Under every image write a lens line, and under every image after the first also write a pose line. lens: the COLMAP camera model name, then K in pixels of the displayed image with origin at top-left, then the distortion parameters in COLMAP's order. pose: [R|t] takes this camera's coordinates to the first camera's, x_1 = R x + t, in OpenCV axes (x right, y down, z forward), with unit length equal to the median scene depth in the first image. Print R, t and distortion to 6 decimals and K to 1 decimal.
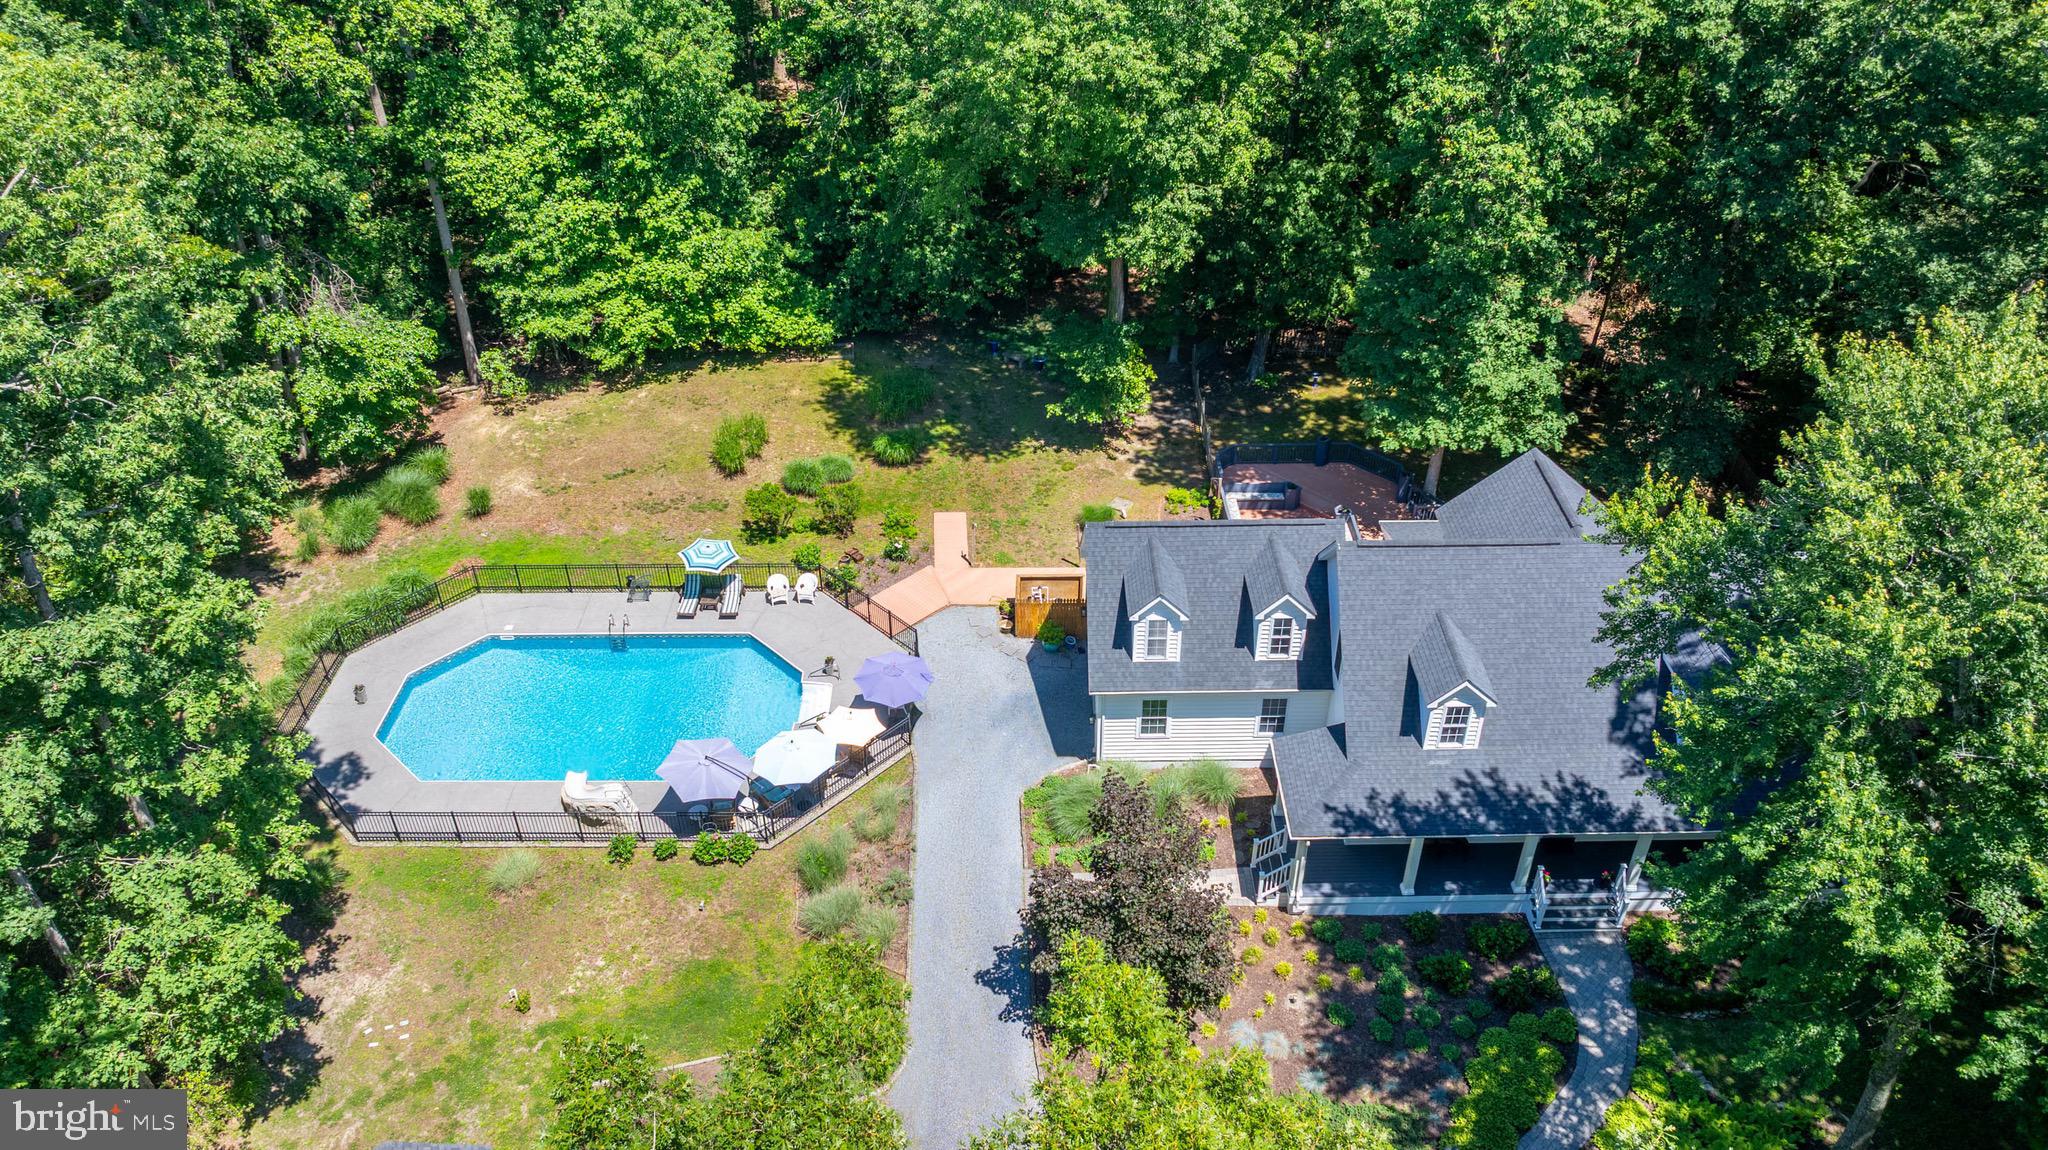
lens RADIAL K [[1458.5, 0, 1019.0], [0, 1458.5, 573.9], [0, 0, 1]] dist [-0.010046, 0.004036]
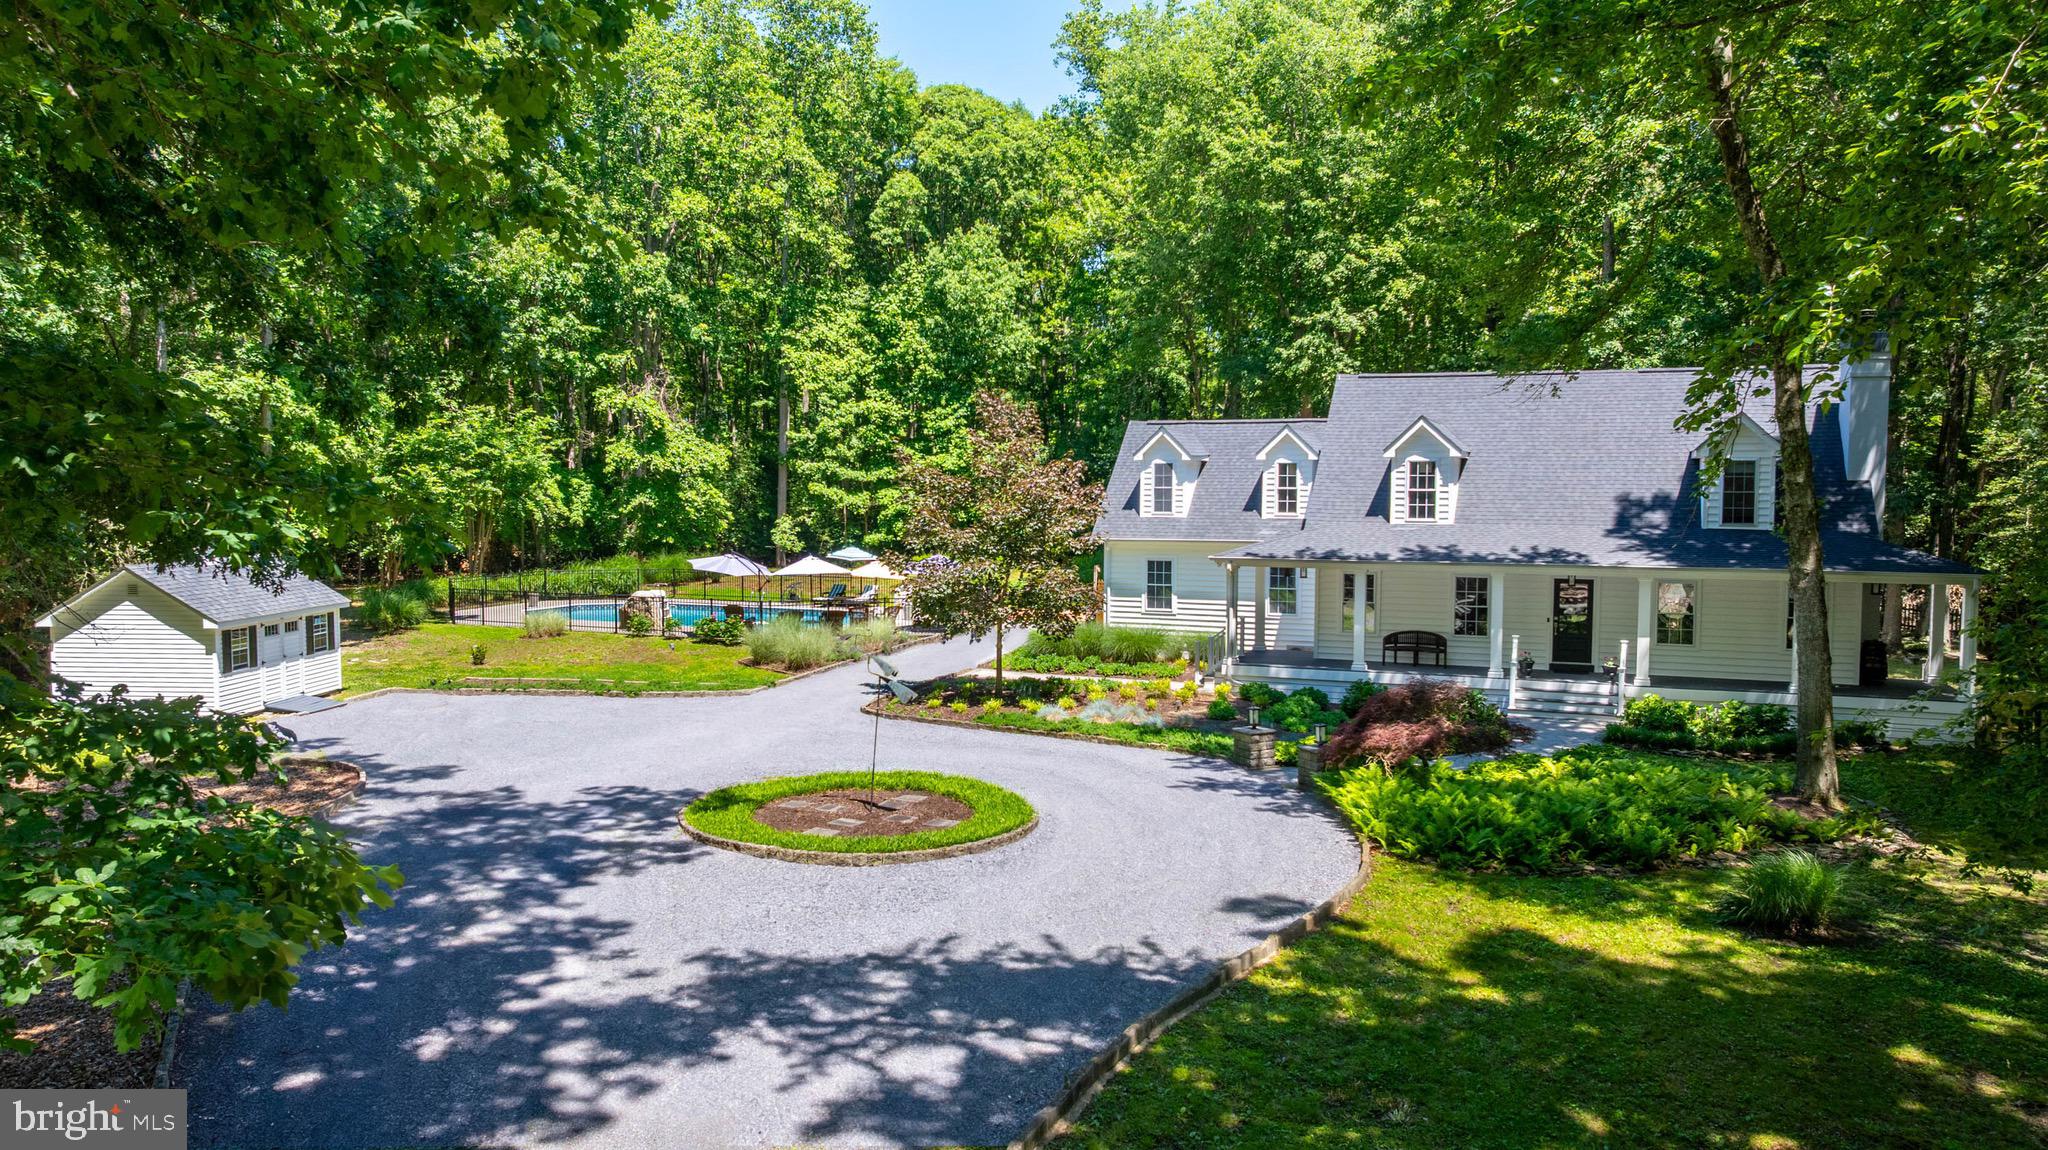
lens RADIAL K [[1458.5, 0, 1019.0], [0, 1458.5, 573.9], [0, 0, 1]] dist [-0.010046, 0.004036]
pose [[0.920809, 0.038727, -0.388086, 0.389272], [-0.245574, 0.830607, -0.499785, 0.608631], [0.302992, 0.555511, 0.774341, 0.235268]]
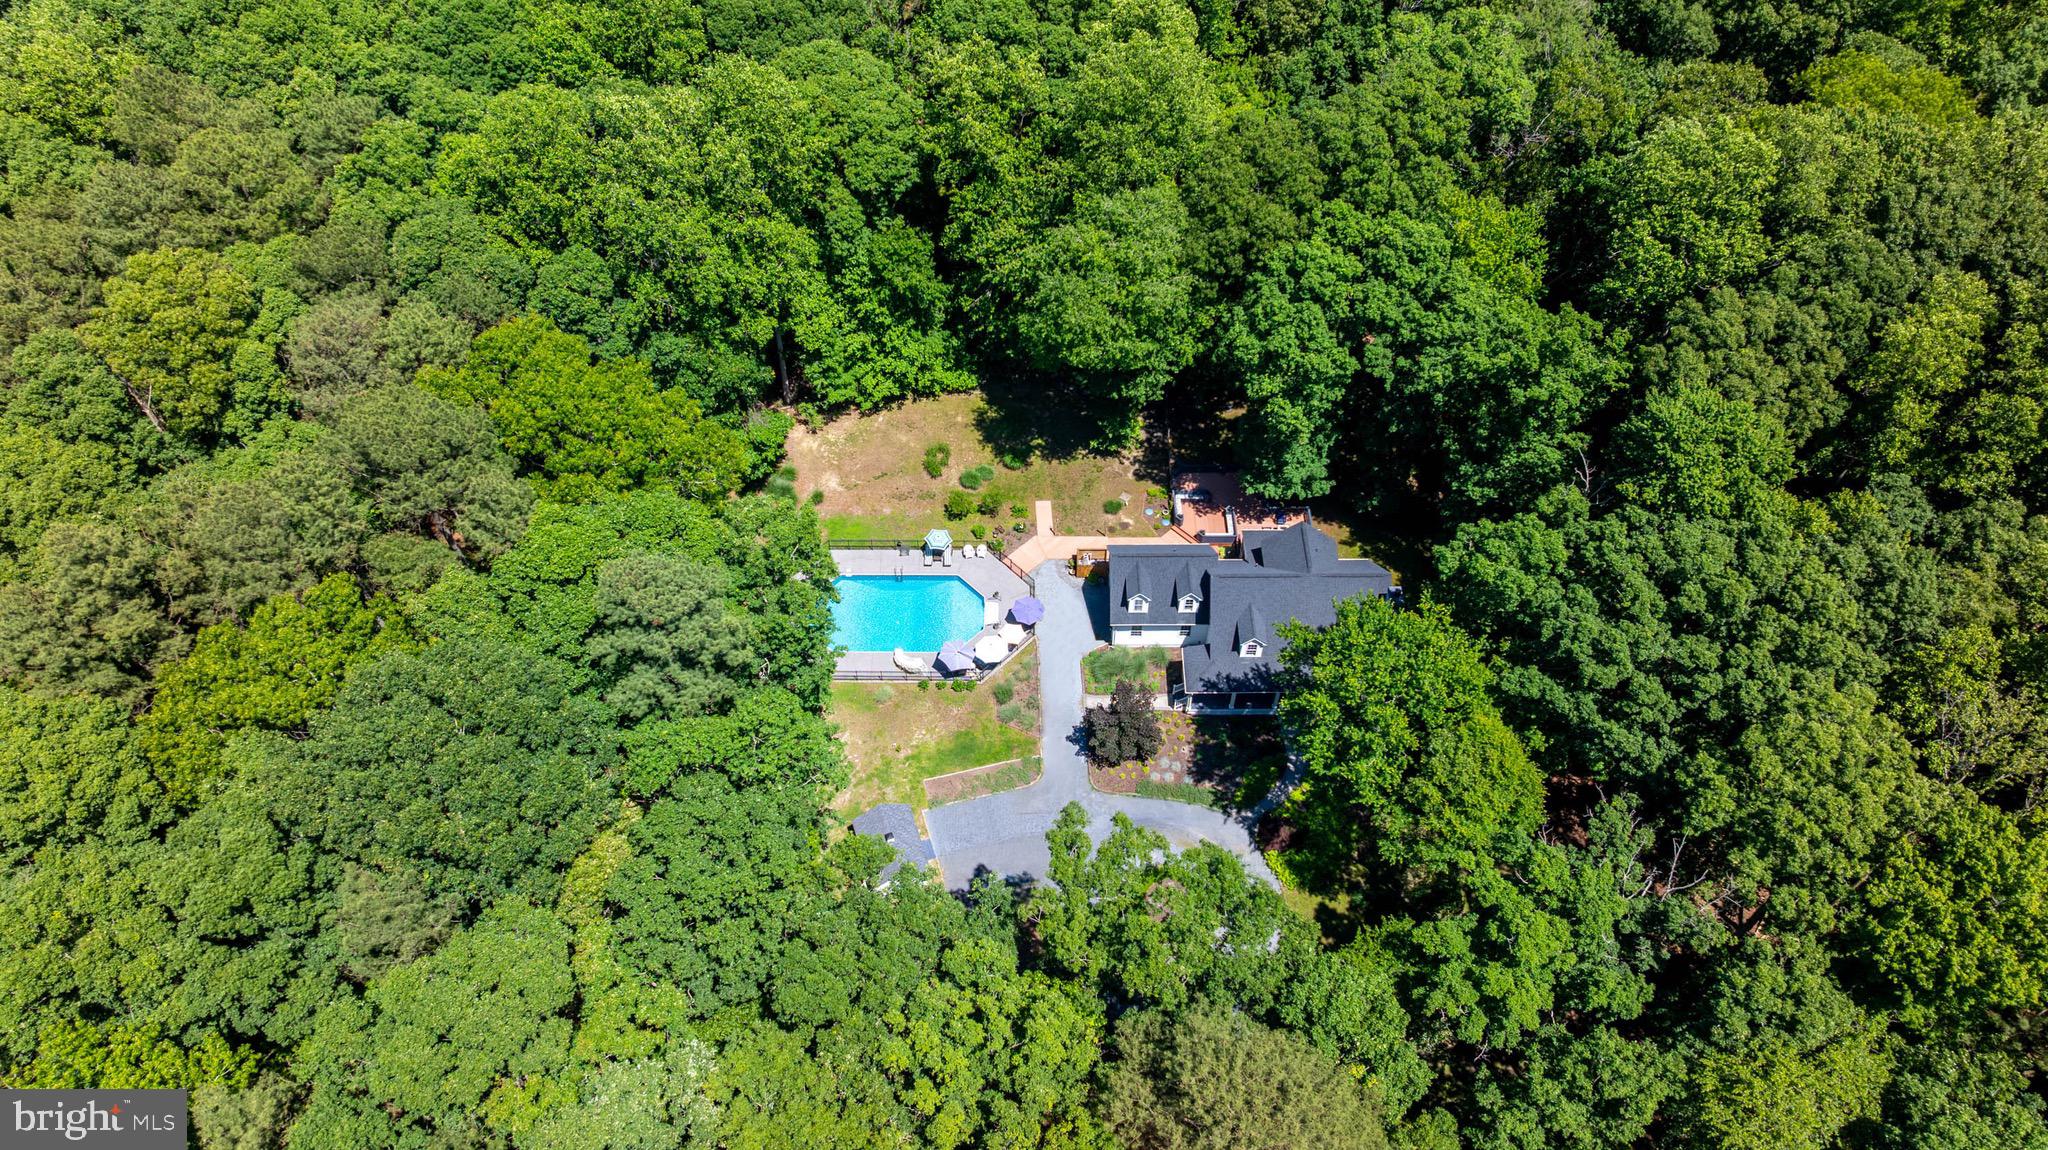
lens RADIAL K [[1458.5, 0, 1019.0], [0, 1458.5, 573.9], [0, 0, 1]] dist [-0.010046, 0.004036]
pose [[0.999982, 0.005867, 0.000972, -0.109308], [-0.005888, 0.953951, 0.299906, -0.740025], [0.000832, -0.299907, 0.953968, -1.326932]]
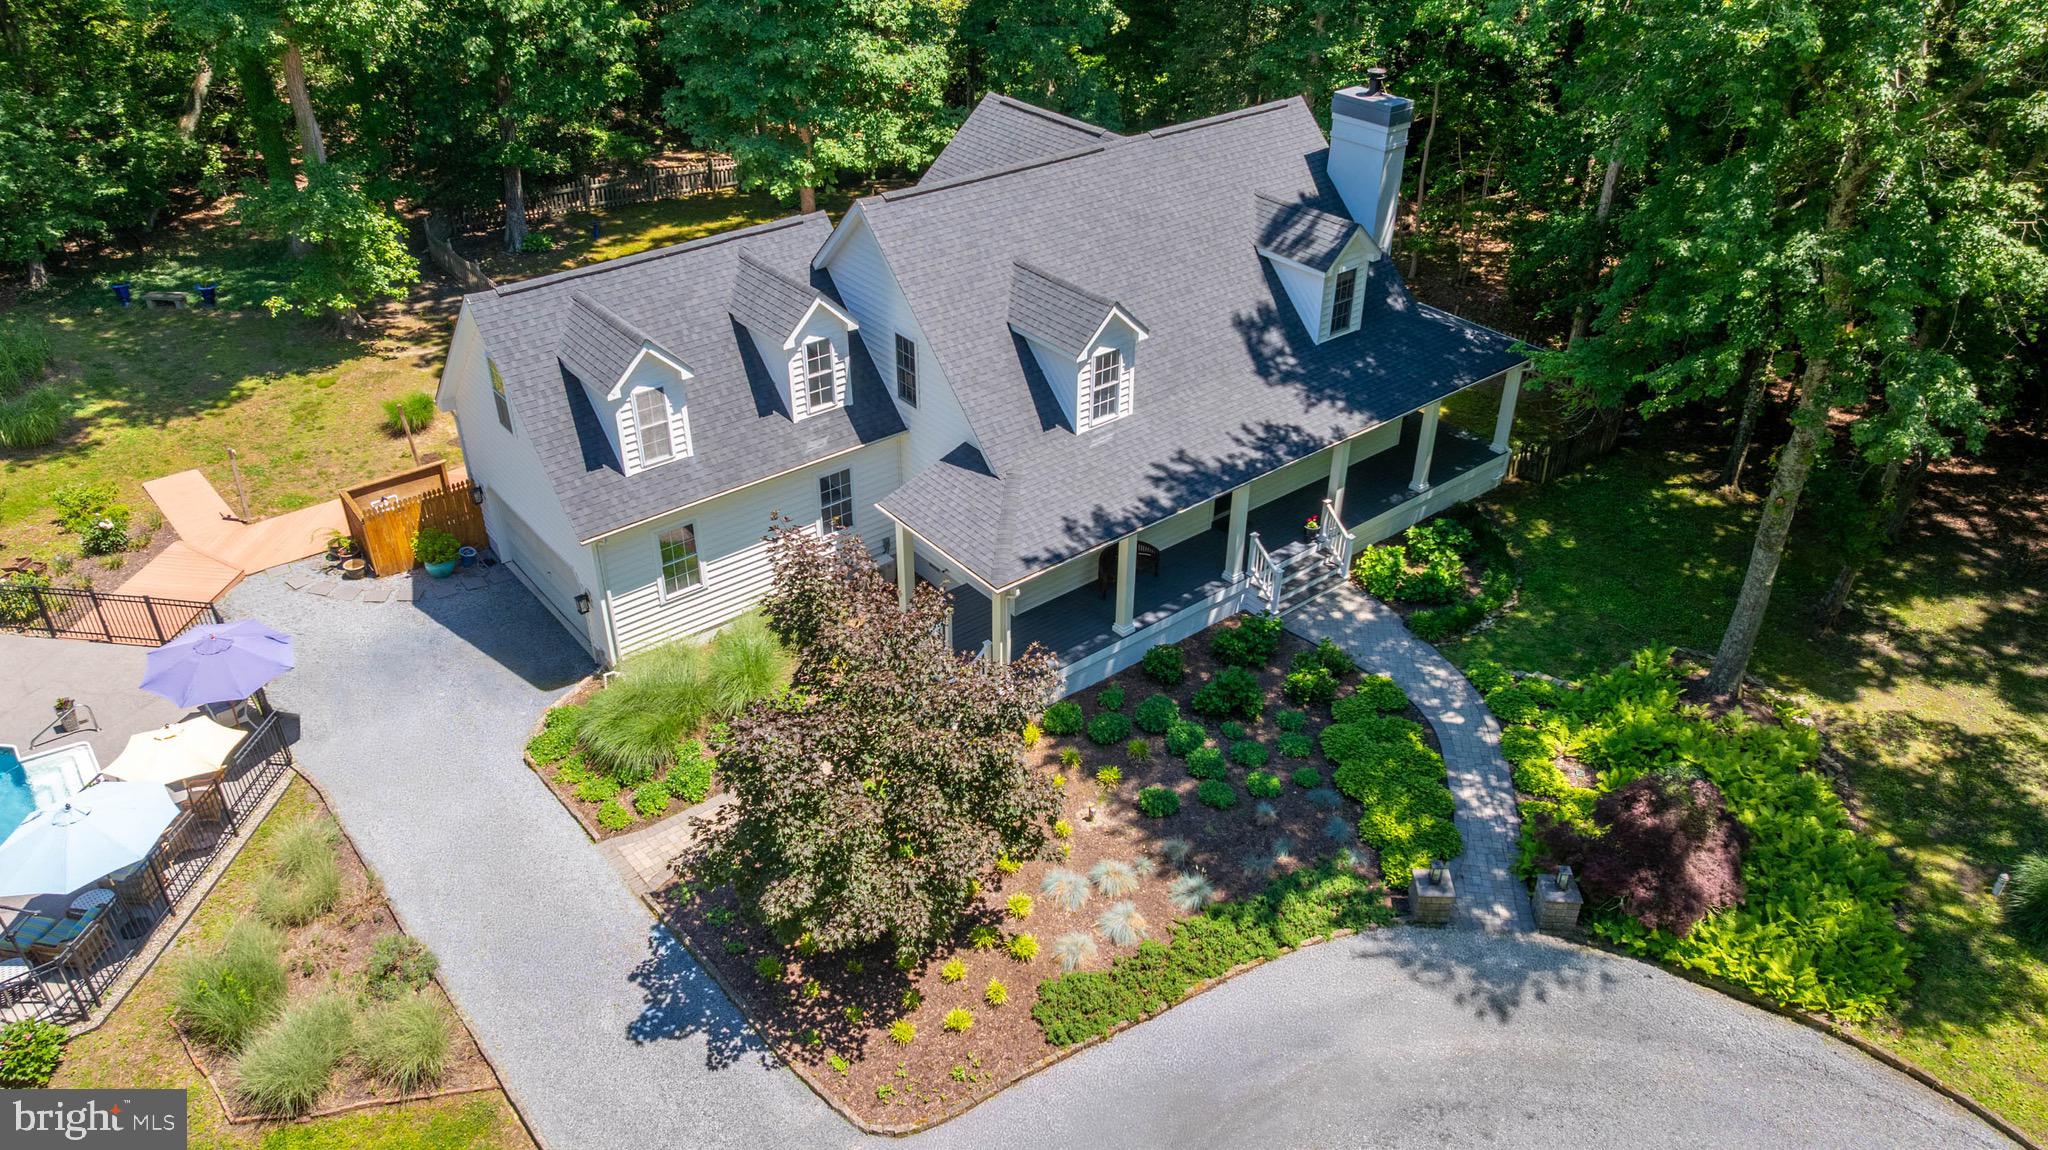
lens RADIAL K [[1458.5, 0, 1019.0], [0, 1458.5, 573.9], [0, 0, 1]] dist [-0.010046, 0.004036]
pose [[0.788794, -0.324951, 0.521738, -0.130230], [0.359092, 0.932532, 0.037906, 0.136812], [-0.498855, 0.157452, 0.852263, 0.389304]]
